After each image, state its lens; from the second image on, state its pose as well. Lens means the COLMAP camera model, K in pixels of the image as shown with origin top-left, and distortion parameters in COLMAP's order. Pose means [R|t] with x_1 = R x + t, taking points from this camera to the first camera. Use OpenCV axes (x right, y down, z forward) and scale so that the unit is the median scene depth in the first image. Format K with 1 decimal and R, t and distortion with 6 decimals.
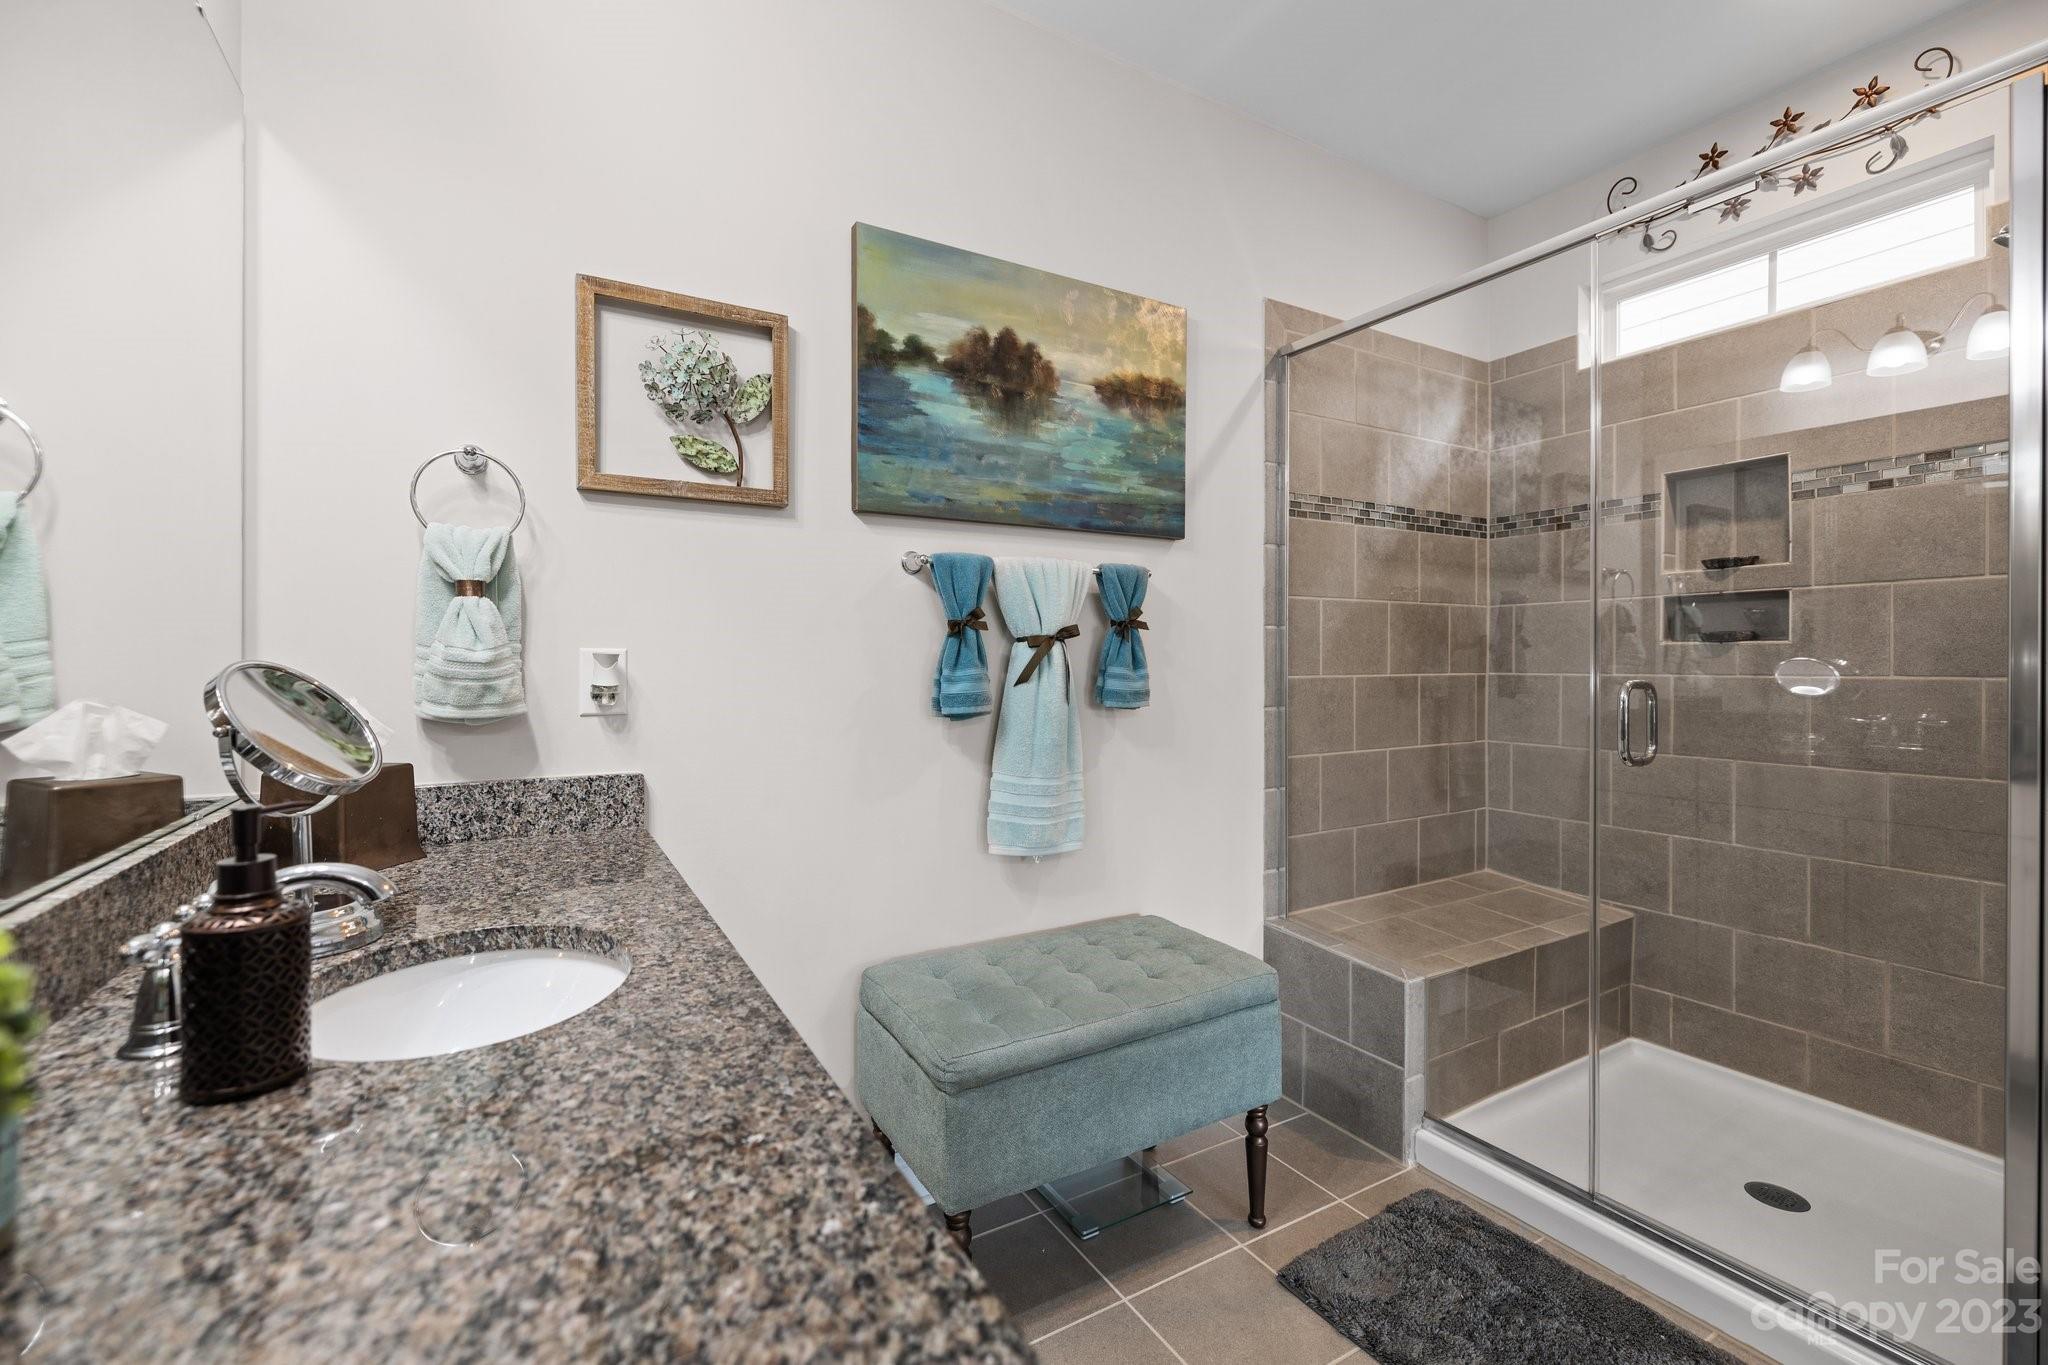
lens RADIAL K [[872.7, 0, 1024.7], [0, 872.7, 663.9], [0, 0, 1]] dist [-0.001597, 0.000096]
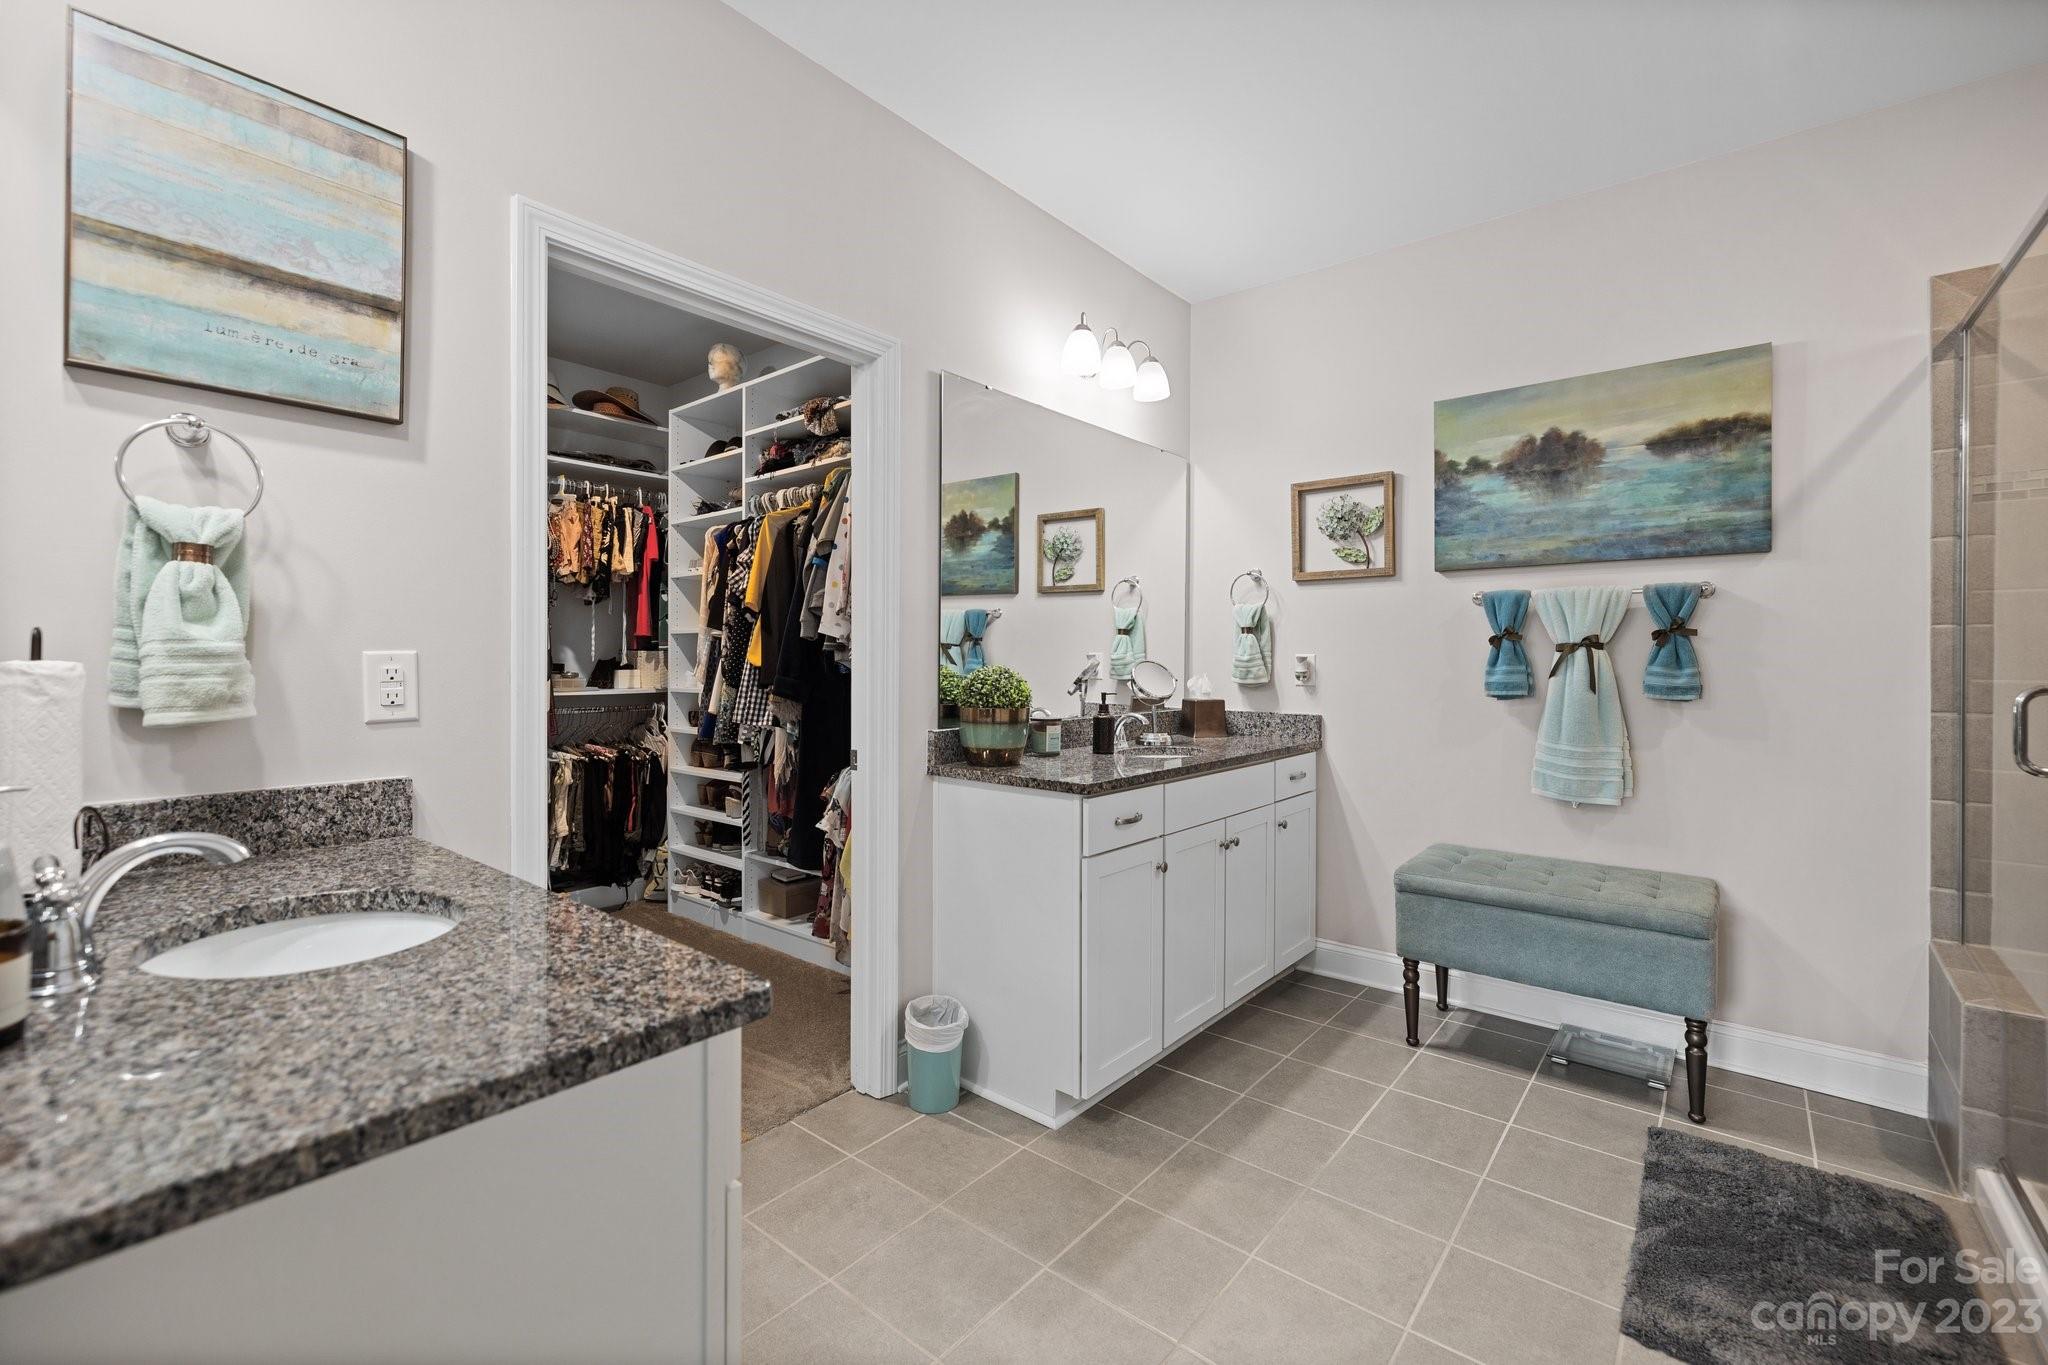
lens RADIAL K [[872.7, 0, 1025.3], [0, 872.7, 668.1], [0, 0, 1]] dist [-0.001597, 0.000096]
pose [[0.343797, 0.010379, -0.938987, 1.063109], [-0.009149, 0.999928, 0.007702, 0.004695], [0.938999, 0.005942, 0.343868, -0.306335]]
